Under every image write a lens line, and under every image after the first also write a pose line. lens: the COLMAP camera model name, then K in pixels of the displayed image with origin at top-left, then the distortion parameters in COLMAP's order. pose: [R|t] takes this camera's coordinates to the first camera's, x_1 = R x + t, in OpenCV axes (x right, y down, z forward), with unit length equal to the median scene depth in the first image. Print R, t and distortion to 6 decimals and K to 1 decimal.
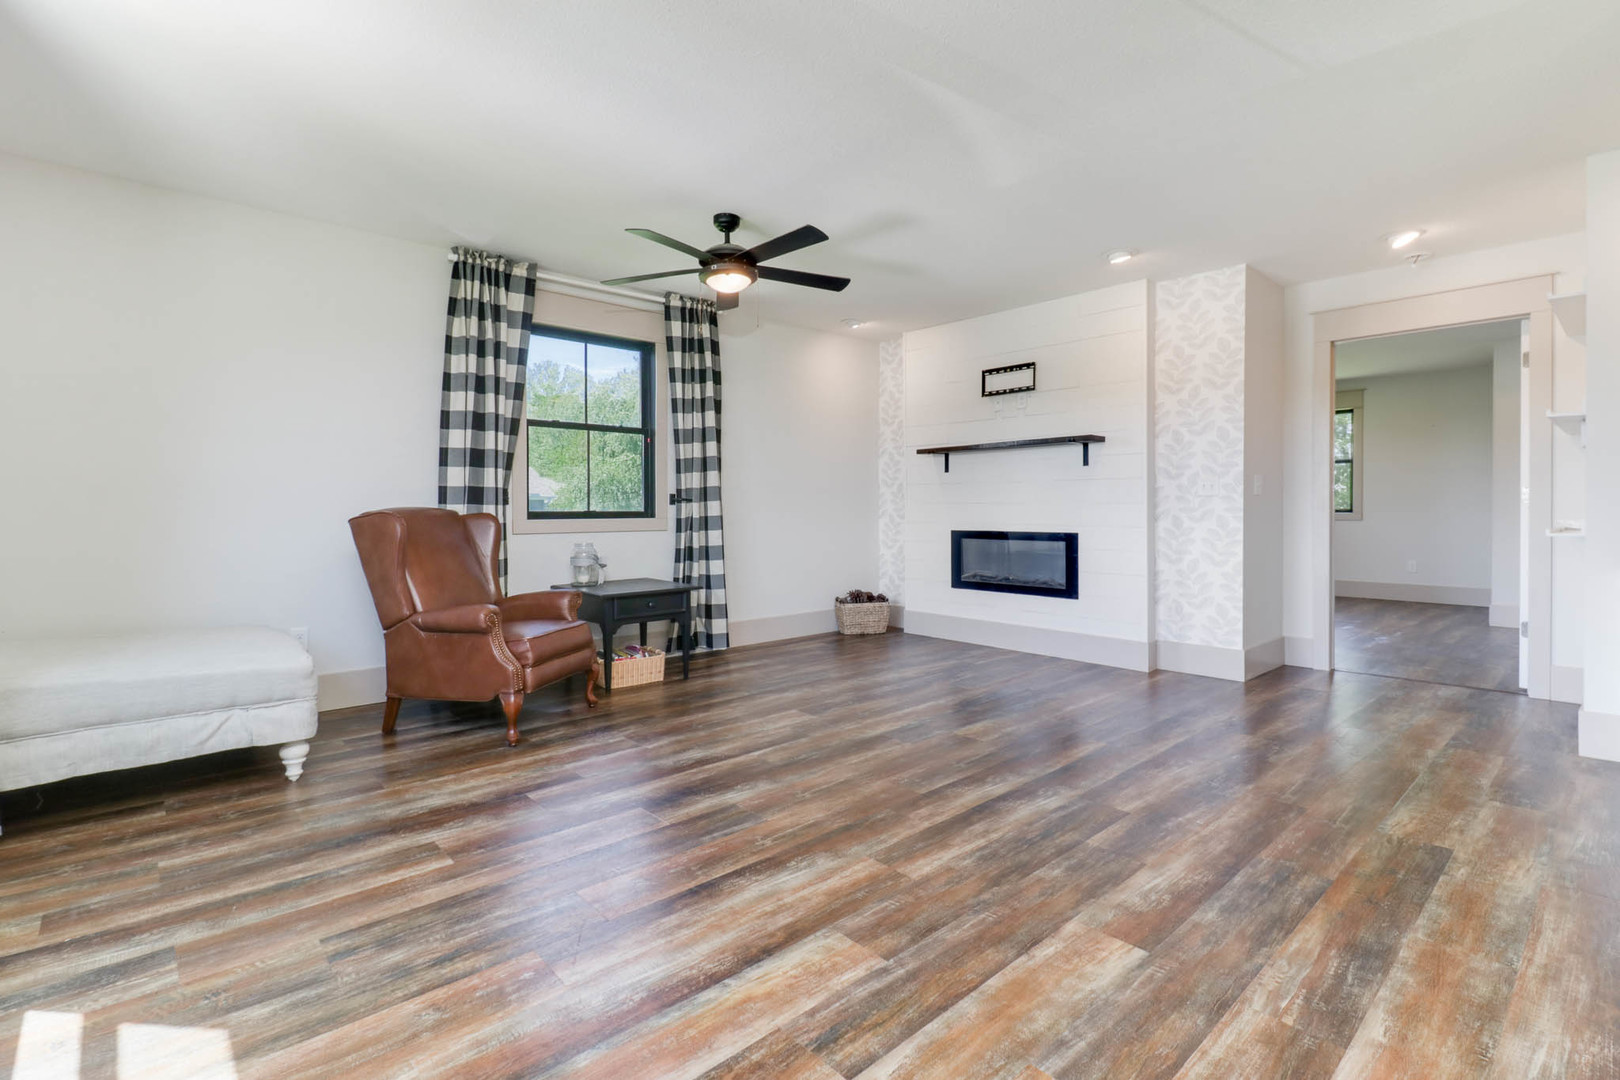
lens RADIAL K [[757.2, 0, 809.9], [0, 757.2, 508.1], [0, 0, 1]] dist [-0.000616, -0.000165]
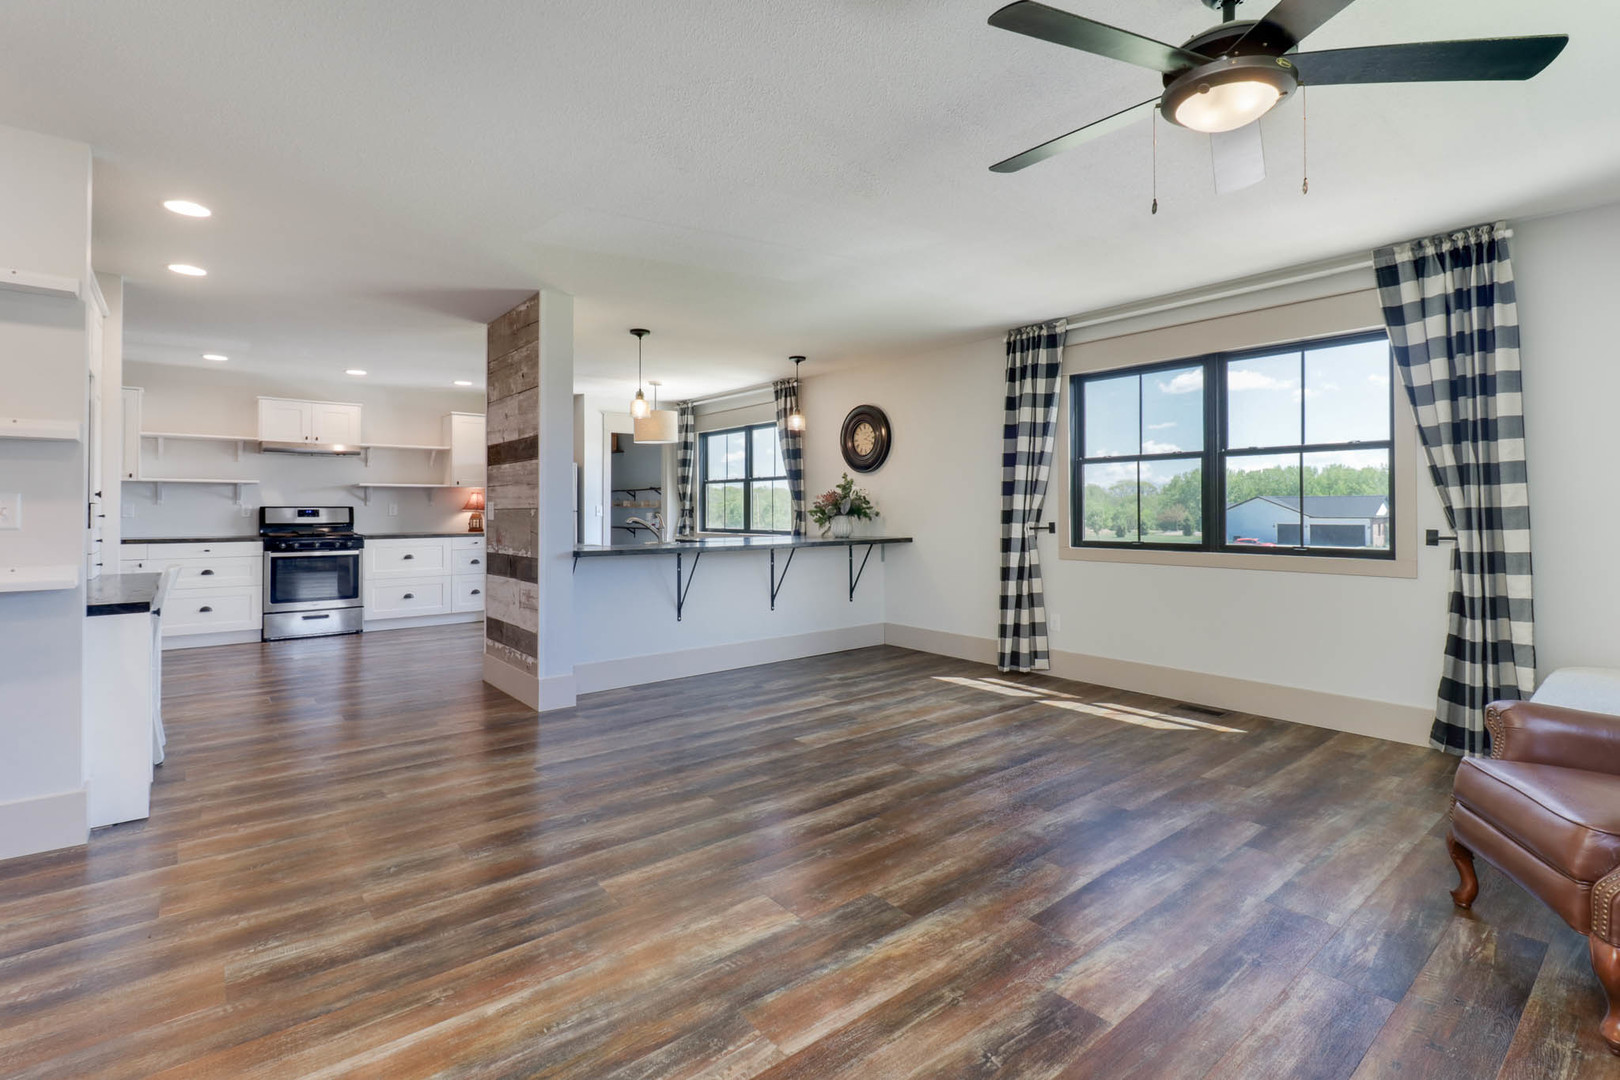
lens RADIAL K [[757.2, 0, 809.9], [0, 757.2, 508.1], [0, 0, 1]] dist [-0.000616, -0.000165]
pose [[-0.999092, 0.002692, 0.042519, 0.217616], [0.002546, 0.999991, -0.003485, -0.055235], [-0.042528, -0.003374, -0.999090, 2.305665]]
